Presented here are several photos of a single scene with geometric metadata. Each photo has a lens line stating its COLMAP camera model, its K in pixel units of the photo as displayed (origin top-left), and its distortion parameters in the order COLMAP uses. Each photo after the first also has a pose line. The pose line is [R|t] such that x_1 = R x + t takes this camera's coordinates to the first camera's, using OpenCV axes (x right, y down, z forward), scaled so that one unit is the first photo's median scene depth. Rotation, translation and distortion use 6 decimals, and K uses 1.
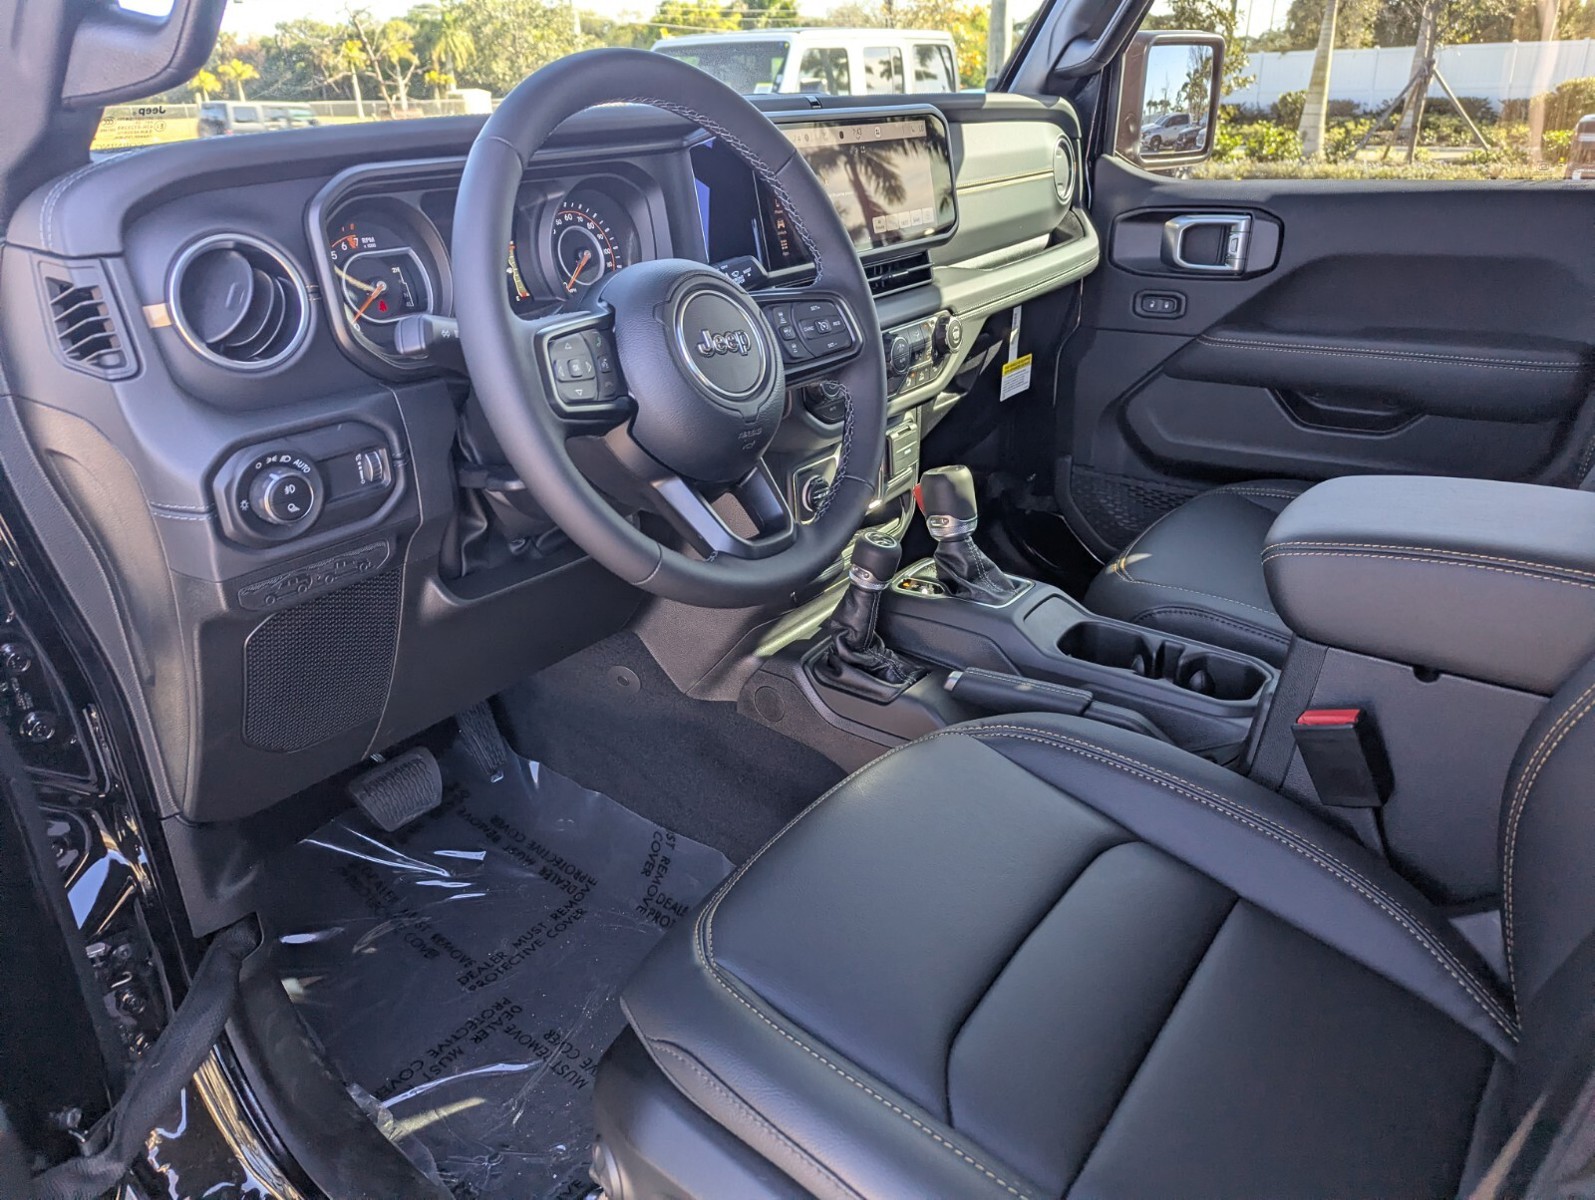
lens RADIAL K [[1113.1, 0, 792.3], [0, 1113.1, 600.2], [0, 0, 1]] dist [0.046764, -0.033109]
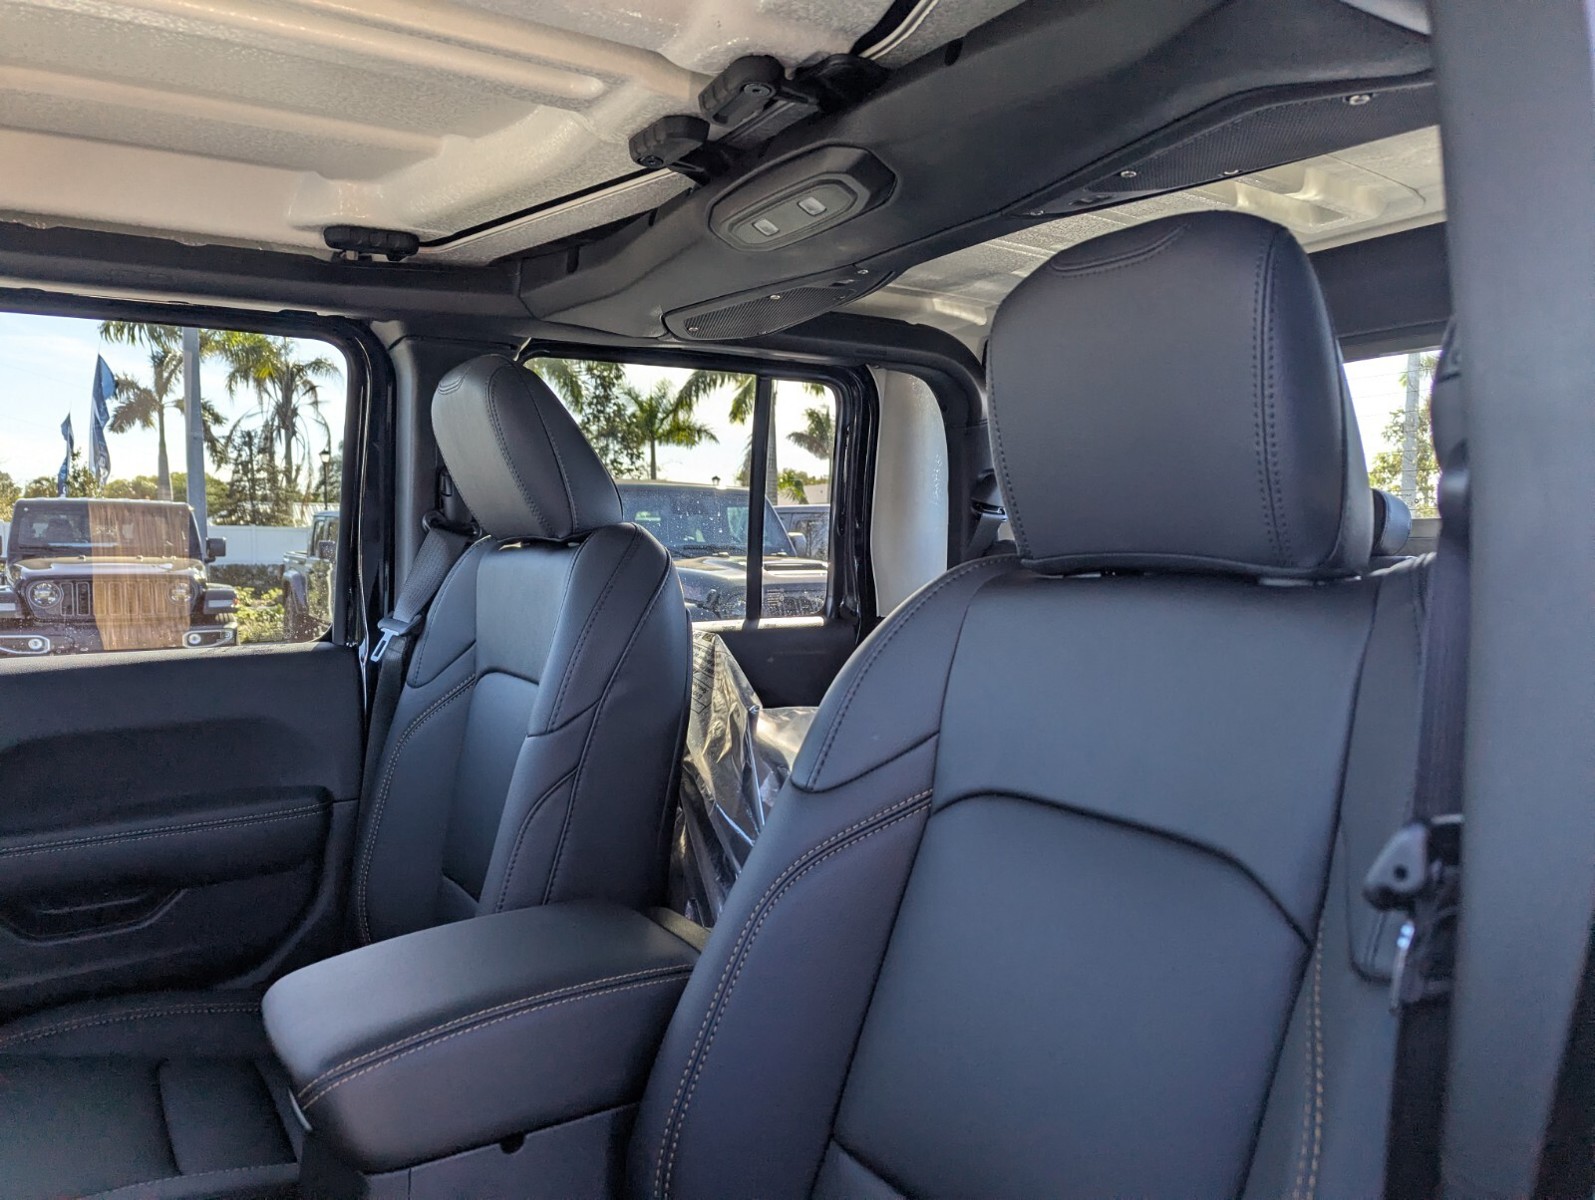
lens RADIAL K [[1113.1, 0, 792.3], [0, 1113.1, 600.2], [0, 0, 1]] dist [0.046764, -0.033109]
pose [[0.341381, -0.014512, 0.939813, -0.155757], [0.373088, 0.919830, -0.121318, -0.102393], [-0.862707, 0.392049, 0.319427, 0.225503]]
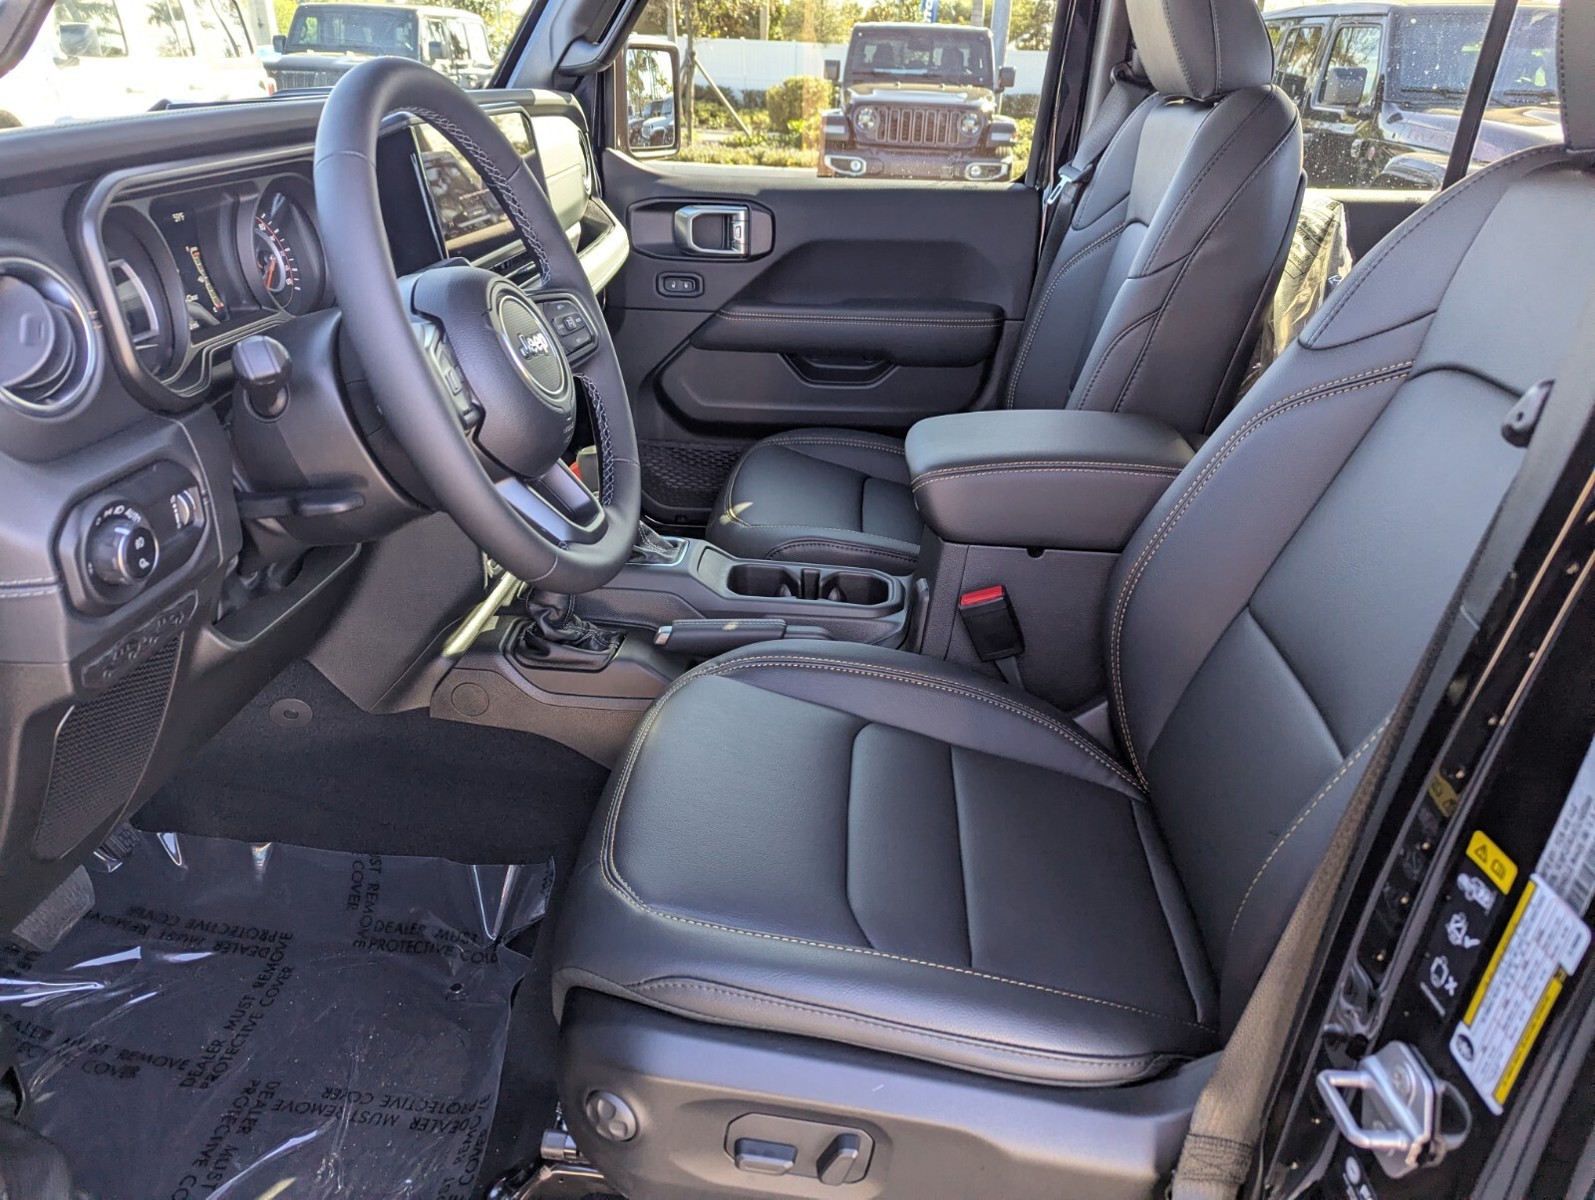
lens RADIAL K [[1113.1, 0, 792.3], [0, 1113.1, 600.2], [0, 0, 1]] dist [0.046764, -0.033109]
pose [[0.840709, -0.181995, 0.509987, -0.278340], [0.169465, 0.982945, 0.071414, -0.017654], [-0.514286, 0.026386, 0.857213, -0.017209]]
